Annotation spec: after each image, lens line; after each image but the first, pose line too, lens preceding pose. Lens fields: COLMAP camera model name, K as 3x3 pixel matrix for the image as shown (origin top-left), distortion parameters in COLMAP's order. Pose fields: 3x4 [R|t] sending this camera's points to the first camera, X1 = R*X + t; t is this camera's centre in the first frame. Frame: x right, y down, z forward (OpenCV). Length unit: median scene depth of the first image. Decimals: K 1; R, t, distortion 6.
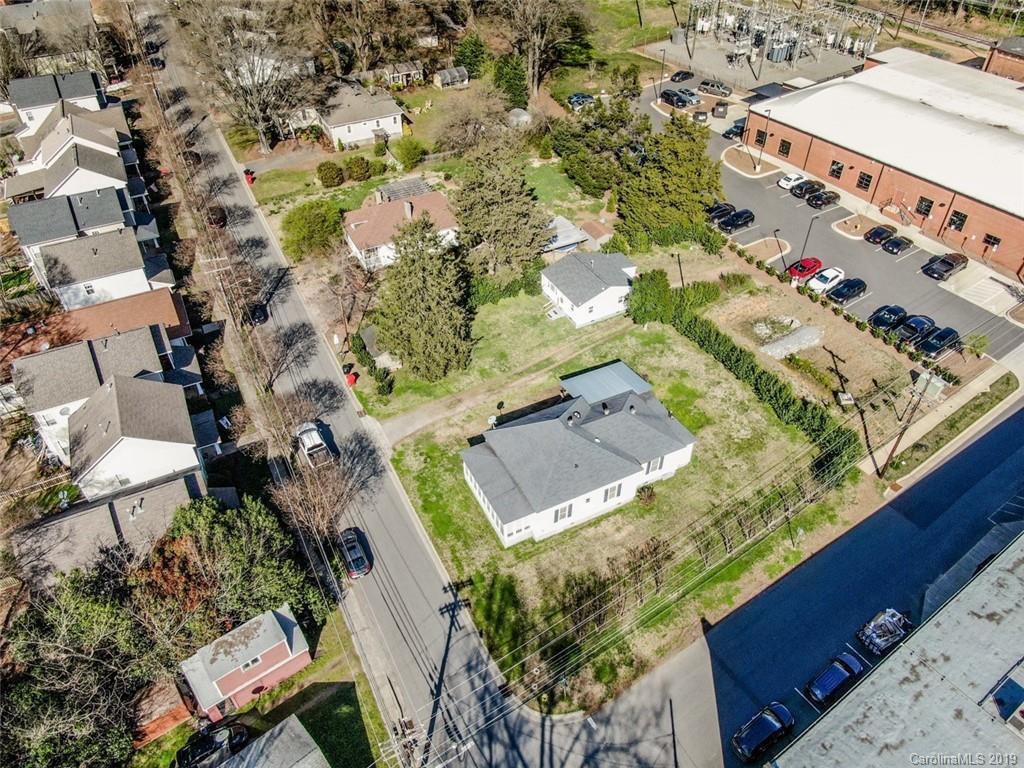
lens RADIAL K [[732.7, 0, 512.0], [0, 732.7, 384.0], [0, 0, 1]] dist [-0.018233, 0.000560]
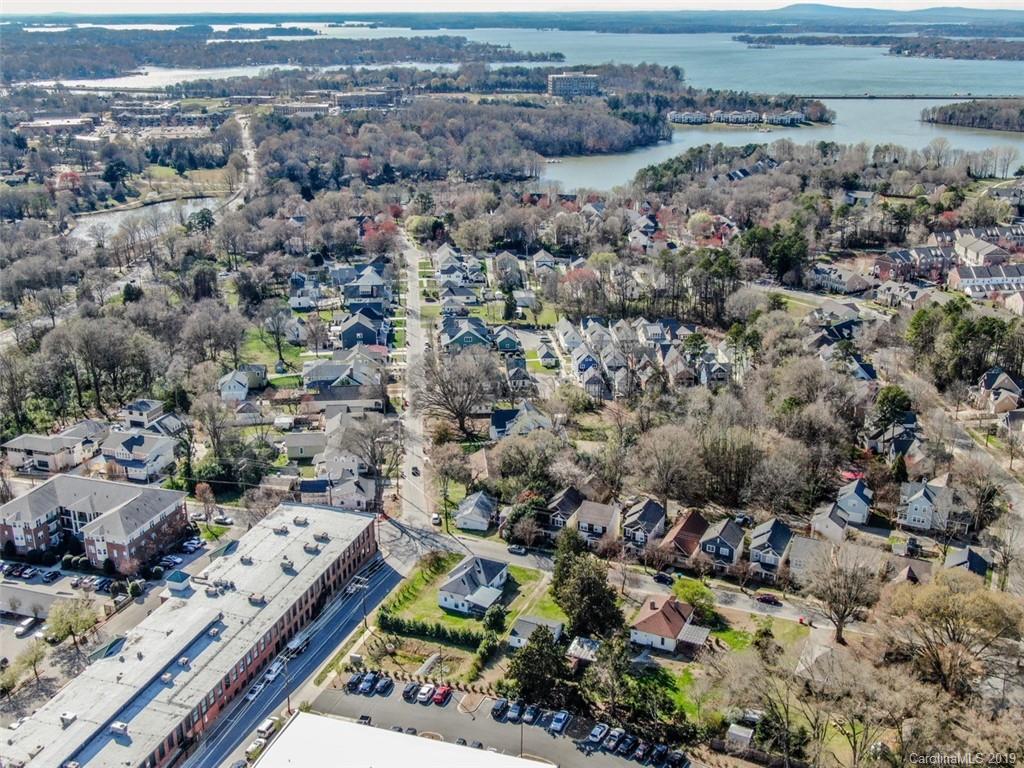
lens RADIAL K [[1066.1, 0, 538.9], [0, 1066.1, 385.0], [0, 0, 1]] dist [0.003697, -0.012824]
pose [[-0.778907, 0.215366, -0.589000, 1.722209], [-0.416175, 0.525080, 0.742354, -2.739414], [0.469150, 0.823352, -0.319358, 1.533221]]
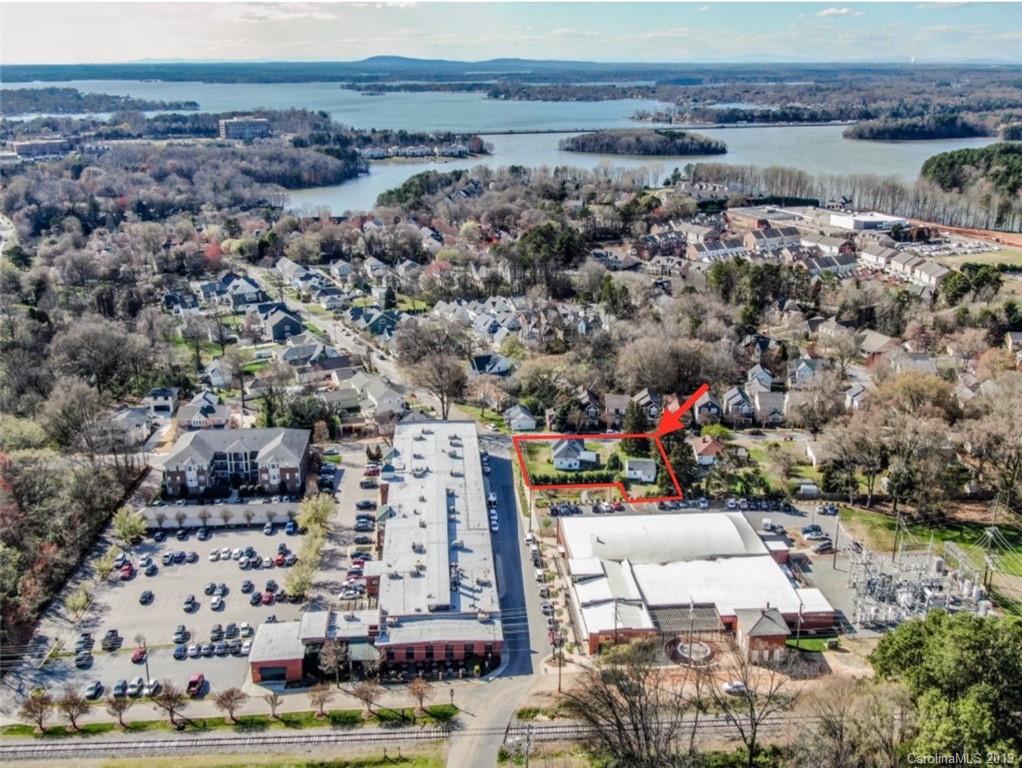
lens RADIAL K [[1020.0, 0, 540.1], [0, 1020.0, 383.4], [0, 0, 1]] dist [-0.003643, -0.004920]
pose [[-0.481313, 0.272385, -0.833153, 3.674362], [-0.583180, 0.610095, 0.536363, -2.348846], [0.654400, 0.744037, -0.134797, 1.182385]]
